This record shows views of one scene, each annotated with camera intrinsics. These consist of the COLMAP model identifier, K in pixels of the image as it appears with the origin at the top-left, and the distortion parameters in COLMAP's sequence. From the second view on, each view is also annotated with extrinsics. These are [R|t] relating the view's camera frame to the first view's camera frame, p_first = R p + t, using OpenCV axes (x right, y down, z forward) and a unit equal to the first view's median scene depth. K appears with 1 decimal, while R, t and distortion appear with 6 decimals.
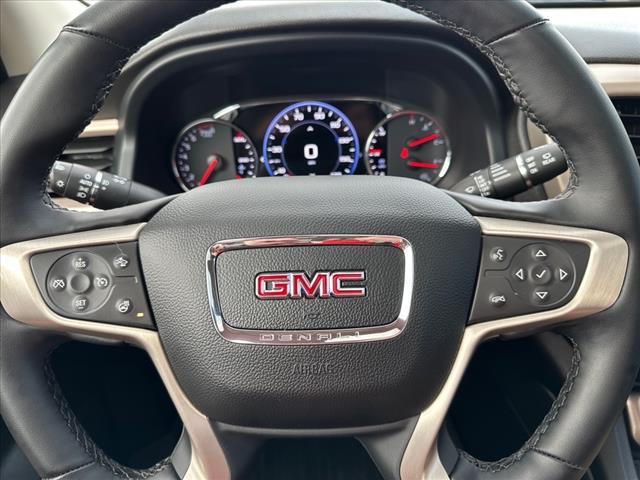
lens RADIAL K [[452.6, 0, 319.3], [0, 452.6, 241.9], [0, 0, 1]] dist [0.019837, -0.026385]
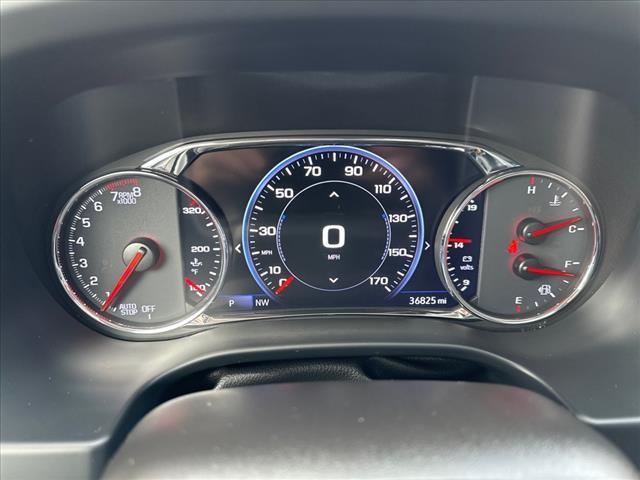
lens RADIAL K [[452.6, 0, 320.5], [0, 452.6, 238.0], [0, 0, 1]] dist [0.019837, -0.026385]
pose [[0.996753, 0.058478, -0.055350, -0.004016], [-0.061930, 0.996100, -0.062850, -0.166661], [0.051459, 0.066073, 0.996487, 0.486919]]
